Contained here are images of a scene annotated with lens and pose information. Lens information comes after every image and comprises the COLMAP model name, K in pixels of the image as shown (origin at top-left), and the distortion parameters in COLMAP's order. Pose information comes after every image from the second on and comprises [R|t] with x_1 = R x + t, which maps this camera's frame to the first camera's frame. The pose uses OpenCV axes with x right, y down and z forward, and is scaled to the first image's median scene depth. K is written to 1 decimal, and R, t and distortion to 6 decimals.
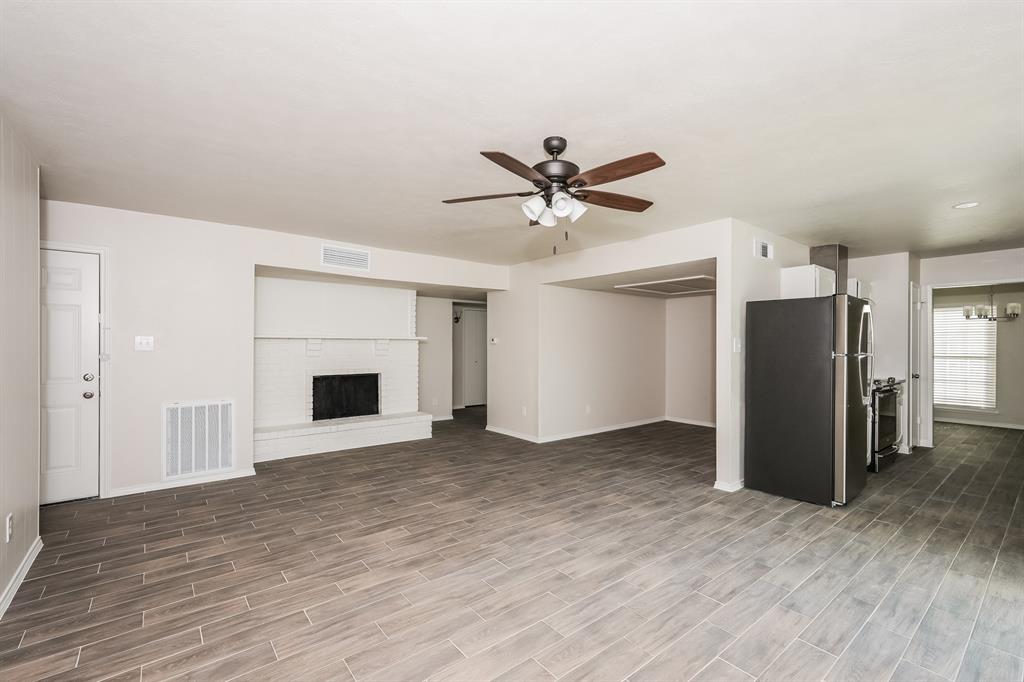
lens RADIAL K [[447.0, 0, 513.8], [0, 447.0, 342.6], [0, 0, 1]] dist [-0.002785, 0.005282]
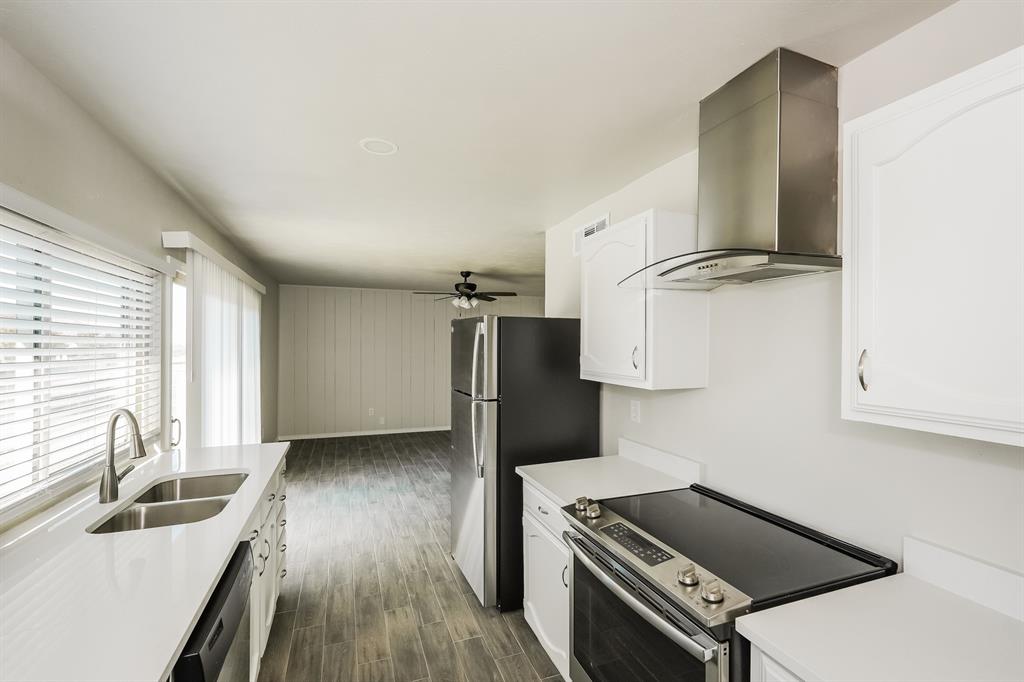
lens RADIAL K [[447.0, 0, 513.8], [0, 447.0, 342.6], [0, 0, 1]] dist [-0.002785, 0.005282]
pose [[-0.308266, -0.007206, -0.951273, 1.358933], [0.001992, 0.999964, -0.008221, -0.049526], [0.951298, -0.004429, -0.308240, 1.217386]]
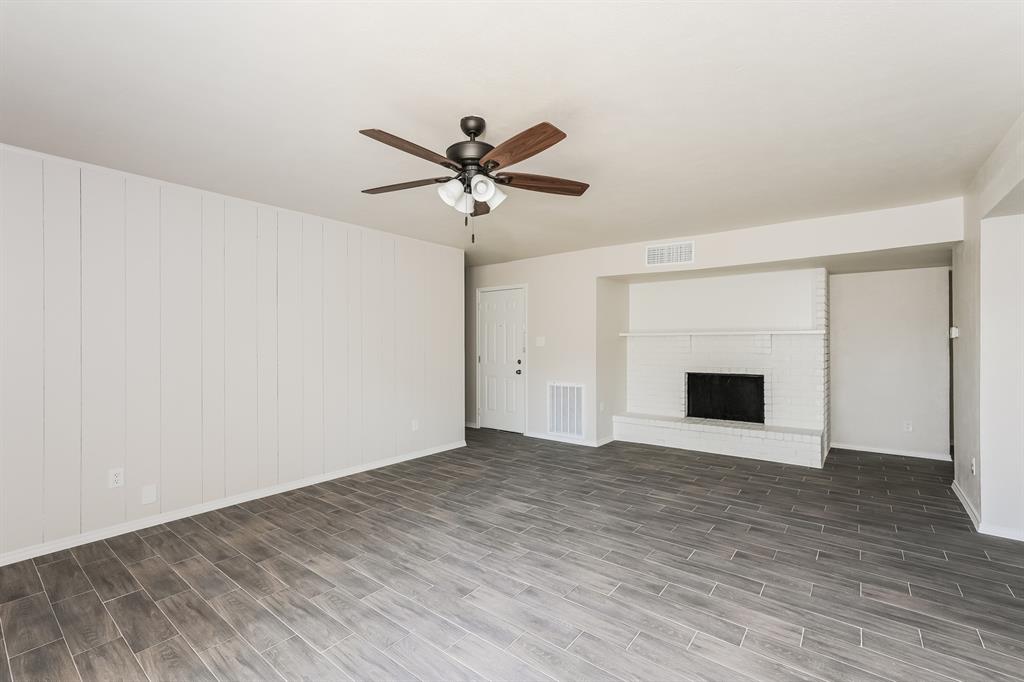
lens RADIAL K [[447.0, 0, 513.8], [0, 447.0, 342.6], [0, 0, 1]] dist [-0.002785, 0.005282]
pose [[0.226086, -0.007162, -0.974081, 0.637734], [0.011544, 0.999922, -0.004672, 0.009818], [0.974039, -0.010188, 0.226152, 0.551793]]
